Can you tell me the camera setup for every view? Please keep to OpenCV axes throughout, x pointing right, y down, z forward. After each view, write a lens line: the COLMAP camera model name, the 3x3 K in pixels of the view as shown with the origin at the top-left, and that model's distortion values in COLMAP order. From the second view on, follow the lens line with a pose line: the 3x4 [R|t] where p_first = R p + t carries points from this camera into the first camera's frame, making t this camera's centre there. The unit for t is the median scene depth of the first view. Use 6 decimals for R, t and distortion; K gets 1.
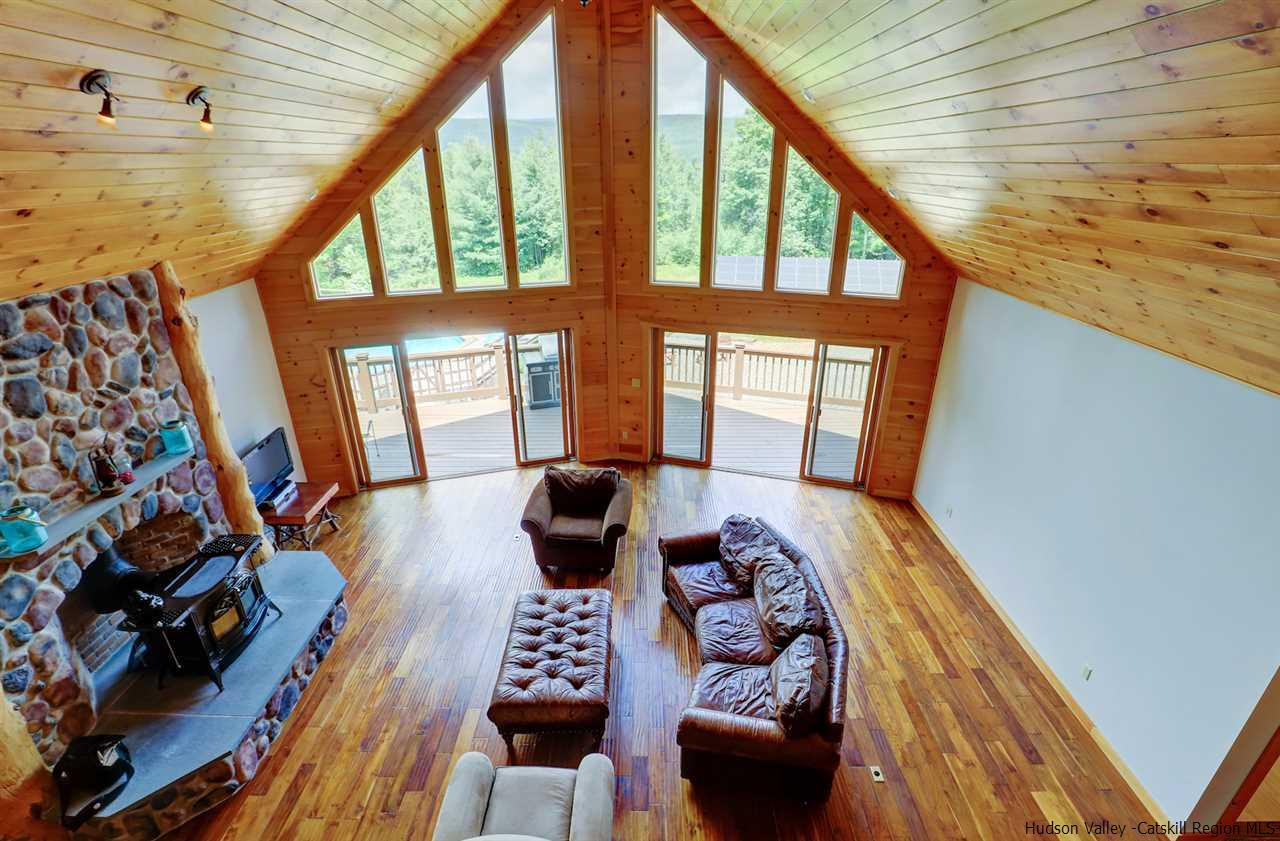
lens RADIAL K [[591.2, 0, 640.4], [0, 591.2, 418.1], [0, 0, 1]] dist [-0.044835, 0.010452]
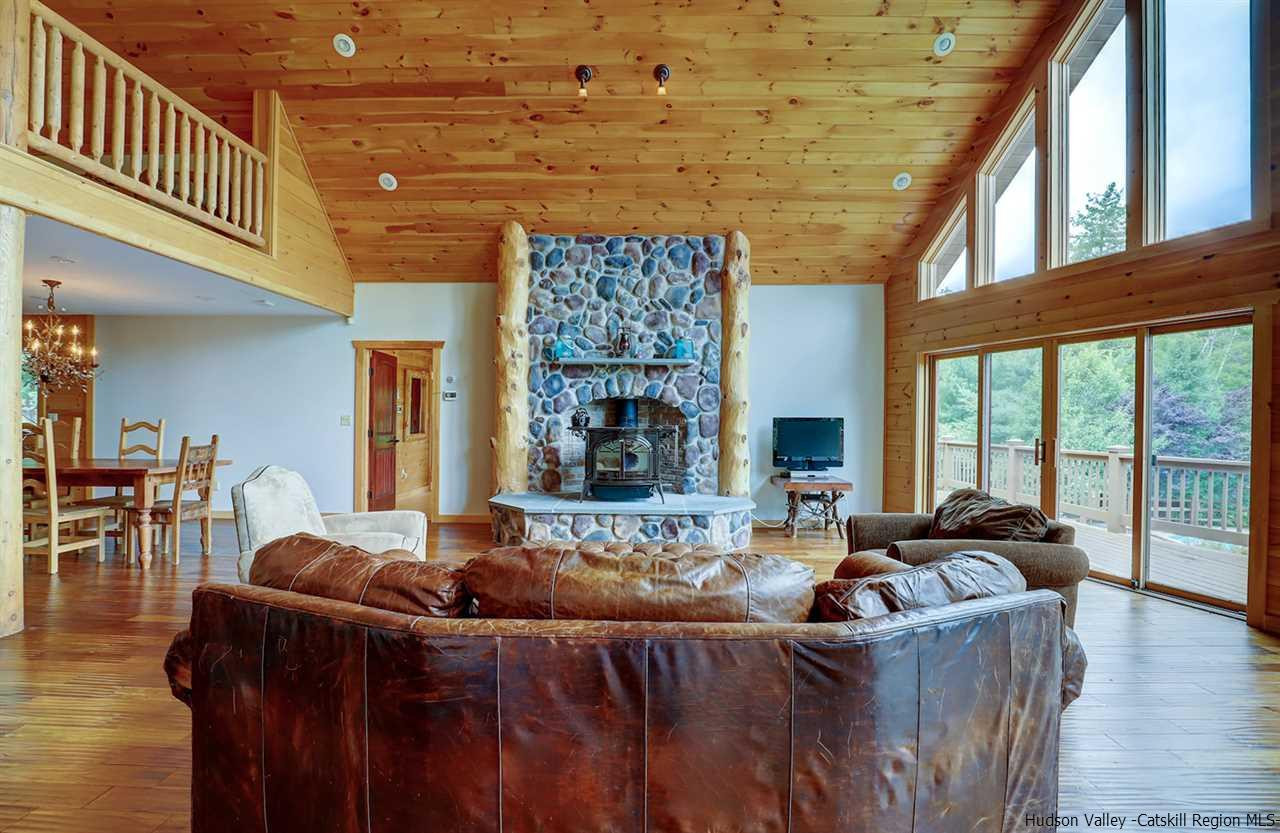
lens RADIAL K [[619.7, 0, 640.0], [0, 619.7, 416.5], [0, 0, 1]] dist [-0.019400, -0.000282]
pose [[-0.005678, 0.002198, -0.999981, 0.715298], [-0.406857, 0.913482, 0.004318, 0.237931], [0.913474, 0.406874, -0.004292, 1.079698]]
